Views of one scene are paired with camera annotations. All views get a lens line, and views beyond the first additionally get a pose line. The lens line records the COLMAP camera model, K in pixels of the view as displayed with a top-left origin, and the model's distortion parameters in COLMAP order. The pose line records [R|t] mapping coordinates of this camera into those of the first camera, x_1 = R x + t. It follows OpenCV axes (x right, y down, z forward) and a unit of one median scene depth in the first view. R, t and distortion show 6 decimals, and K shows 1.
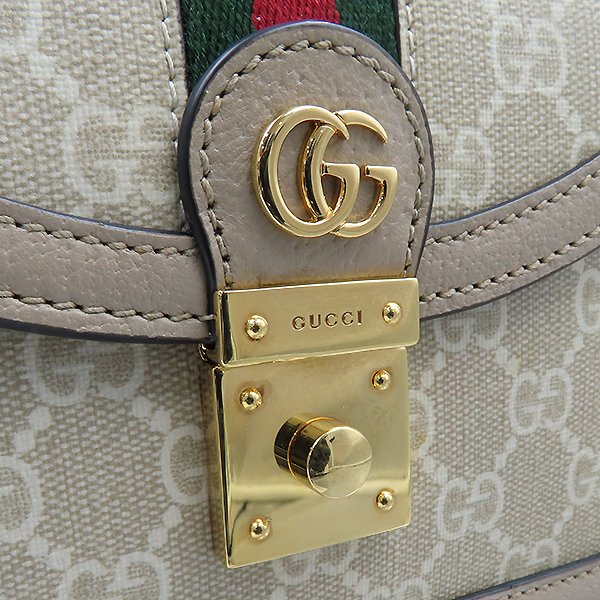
lens RADIAL K [[683.3, 0, 299.3], [0, 683.3, 303.3], [0, 0, 1]] dist [-0.001437, 0.000000]
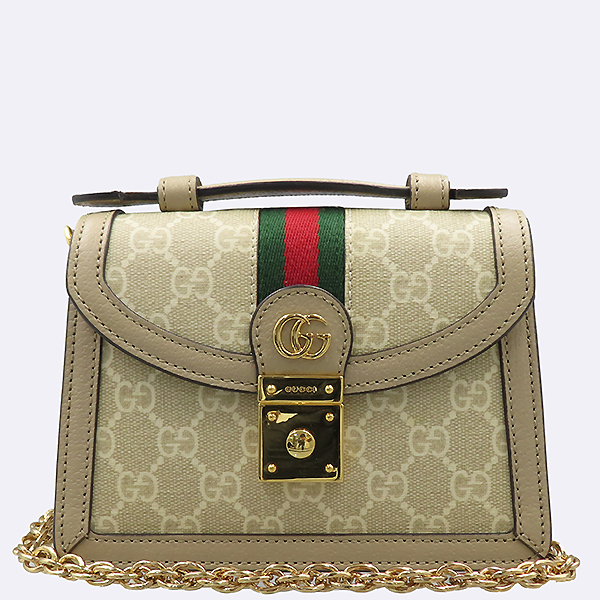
lens RADIAL K [[412.0, 0, 300.9], [0, 412.0, 303.4], [0, 0, 1]] dist [0.005789, -0.001073]
pose [[0.948950, 0.011809, -0.315206, 0.491997], [-0.077406, 0.977461, -0.196414, 0.010137], [0.305782, 0.210786, 0.928475, -0.522224]]
